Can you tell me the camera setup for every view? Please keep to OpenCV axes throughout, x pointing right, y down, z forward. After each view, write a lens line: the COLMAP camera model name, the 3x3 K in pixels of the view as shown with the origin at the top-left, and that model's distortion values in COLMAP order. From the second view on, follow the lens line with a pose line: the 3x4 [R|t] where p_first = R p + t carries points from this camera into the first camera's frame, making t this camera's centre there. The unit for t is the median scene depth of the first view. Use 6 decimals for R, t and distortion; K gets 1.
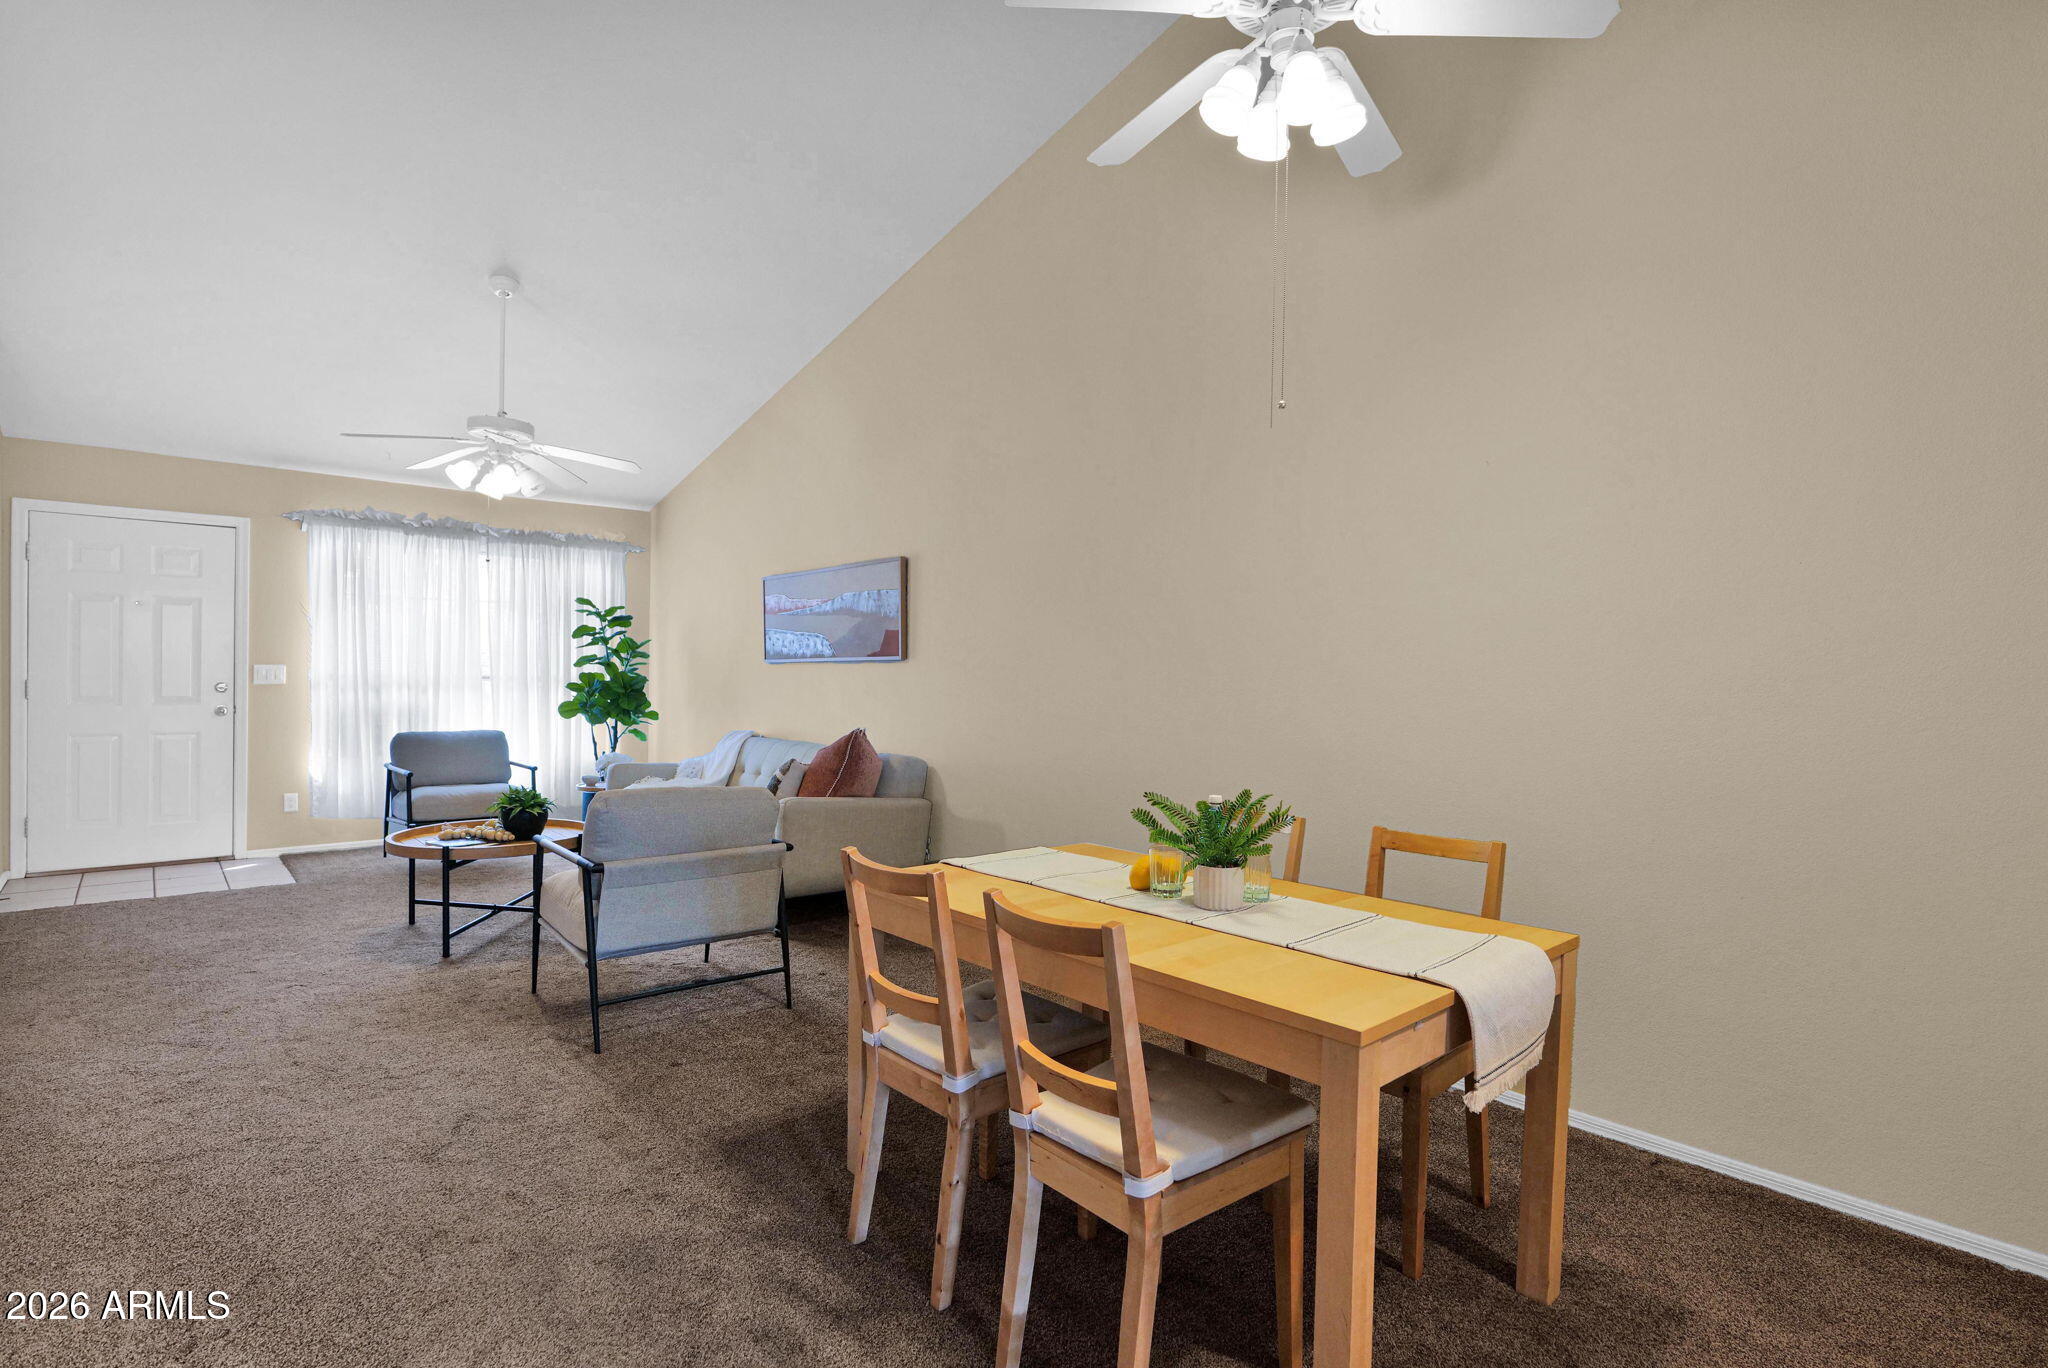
lens RADIAL K [[1021.8, 0, 1024.3], [0, 1021.8, 690.9], [0, 0, 1]] dist [-0.002973, -0.000426]
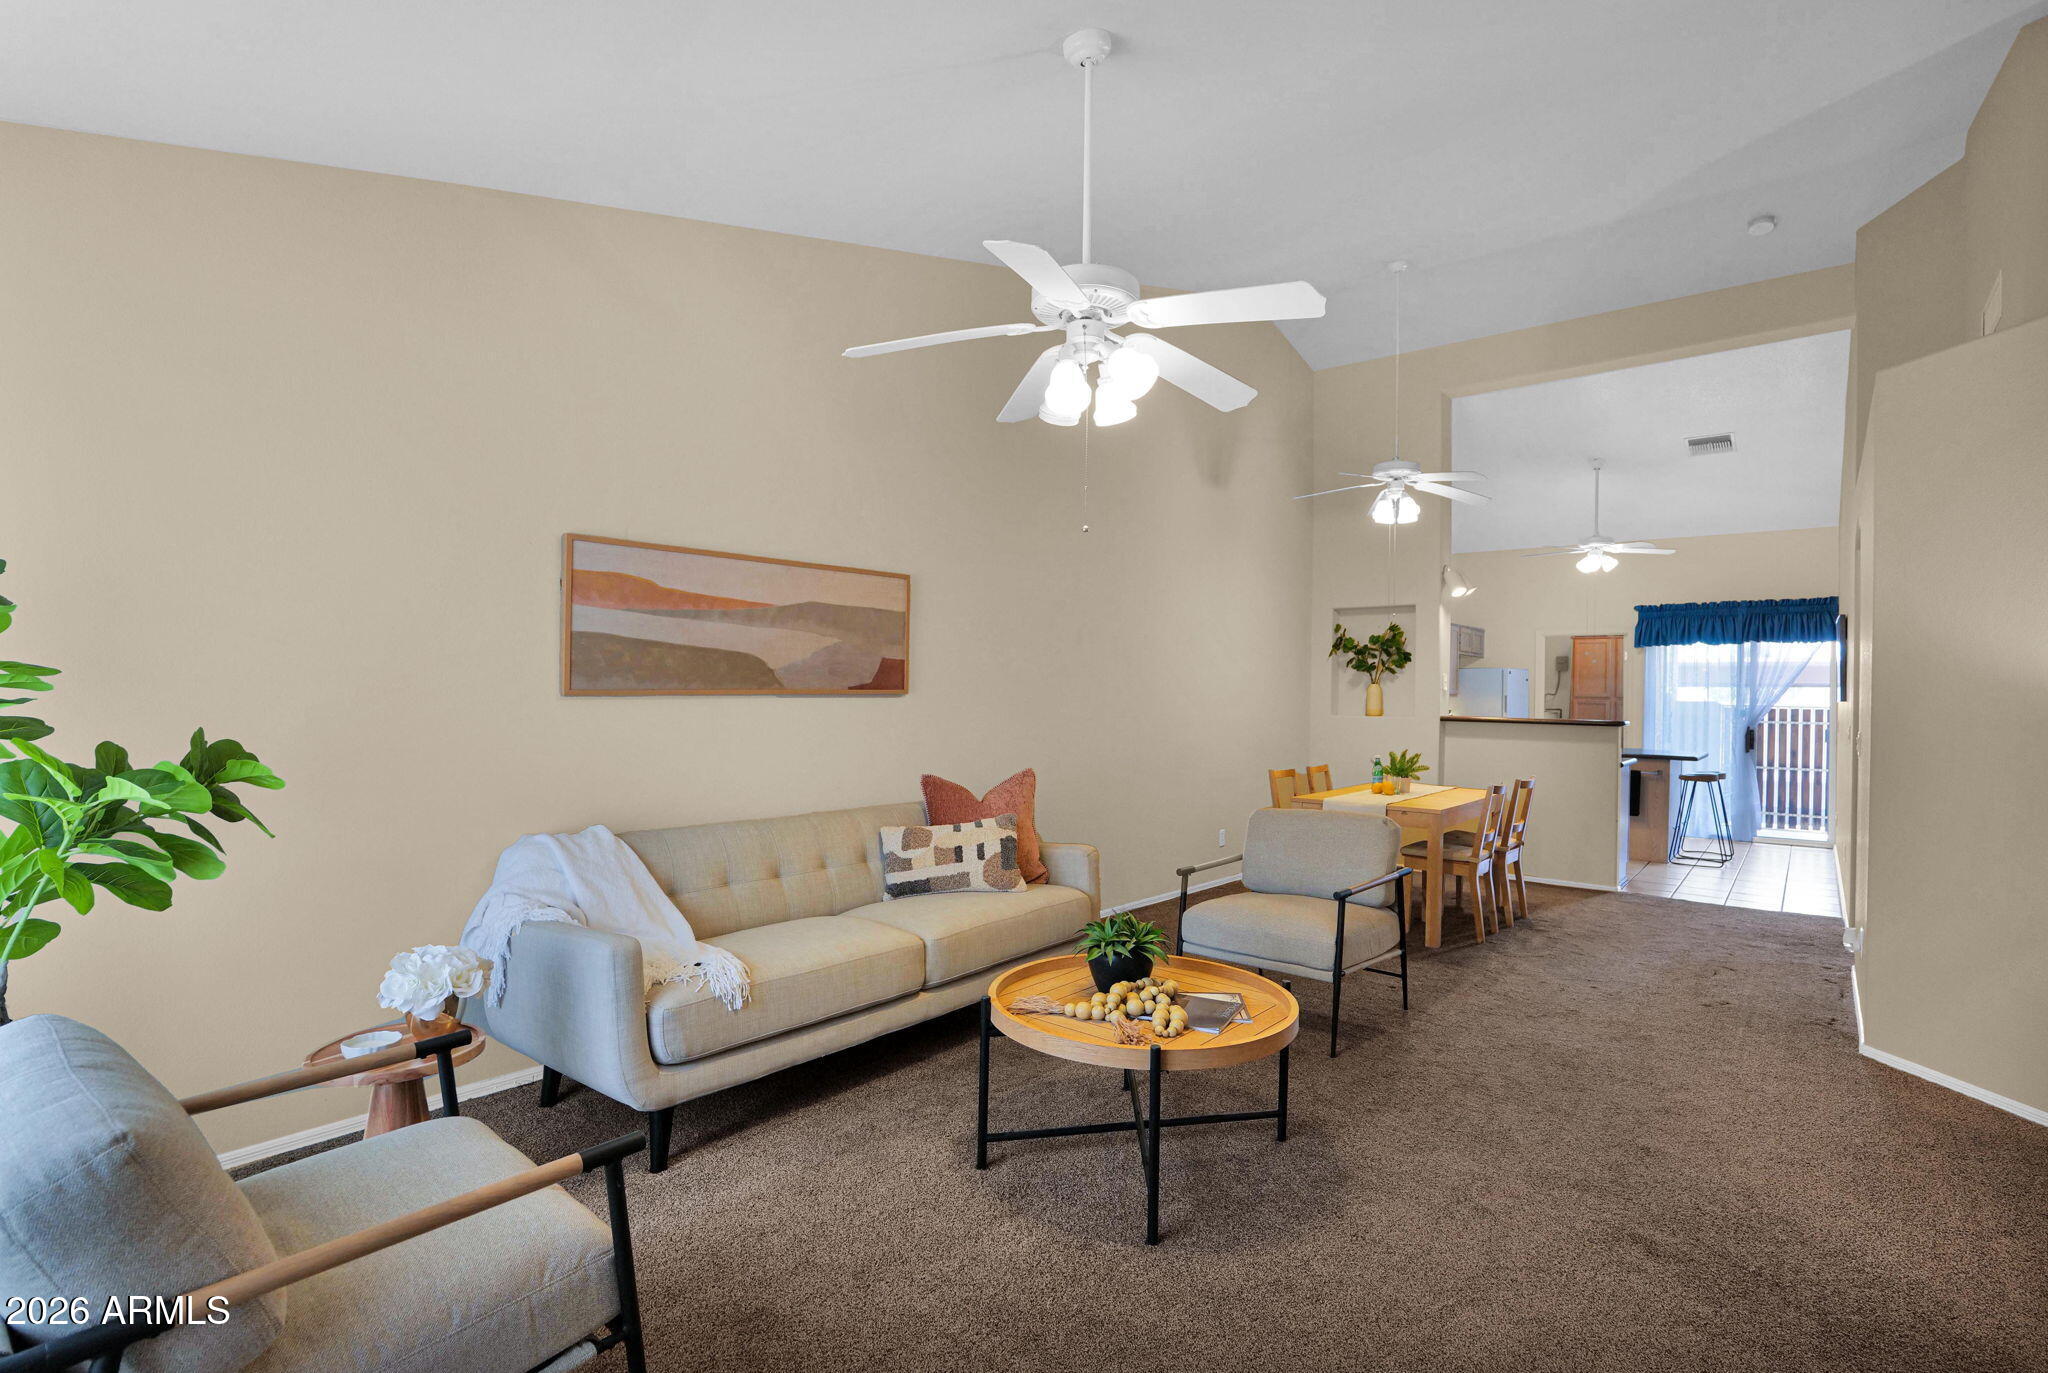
lens RADIAL K [[963.6, 0, 1035.1], [0, 963.6, 693.6], [0, 0, 1]] dist [-0.022422, -0.000051]
pose [[-0.160577, -0.018134, 0.986857, -0.813093], [0.000389, 0.999830, 0.018436, -0.039812], [-0.987023, 0.003344, -0.160543, 0.871978]]
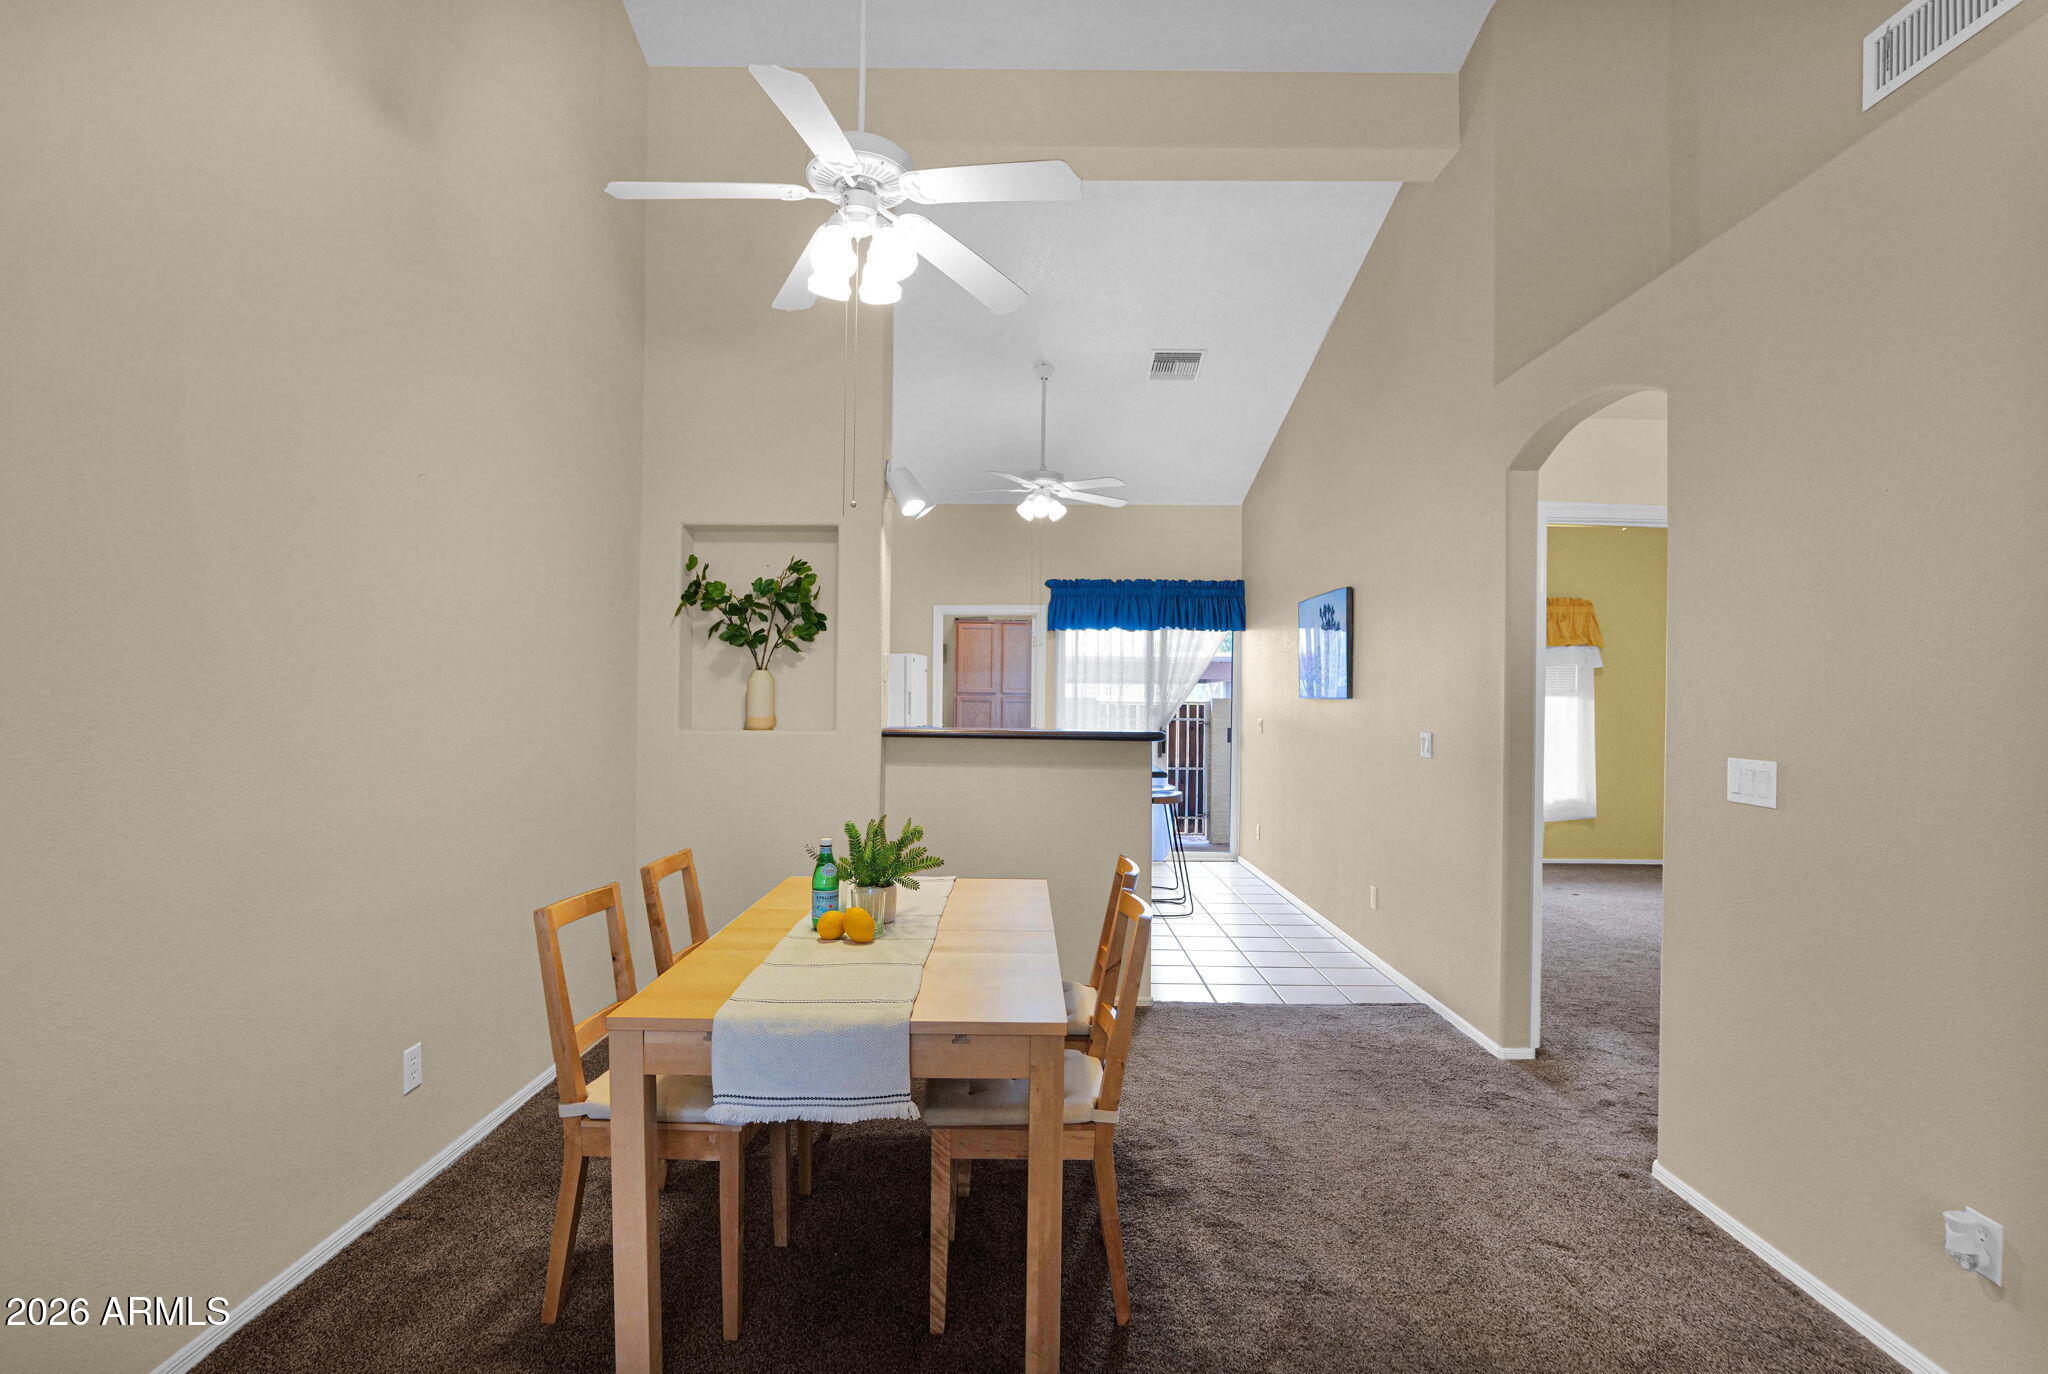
lens RADIAL K [[962.0, 0, 1027.6], [0, 962.0, 690.6], [0, 0, 1]] dist [-0.021889, 0.001862]
pose [[-0.750110, -0.017983, 0.661069, -0.246020], [-0.010193, 0.999826, 0.015632, -0.027424], [-0.661235, 0.004988, -0.750162, 0.621499]]
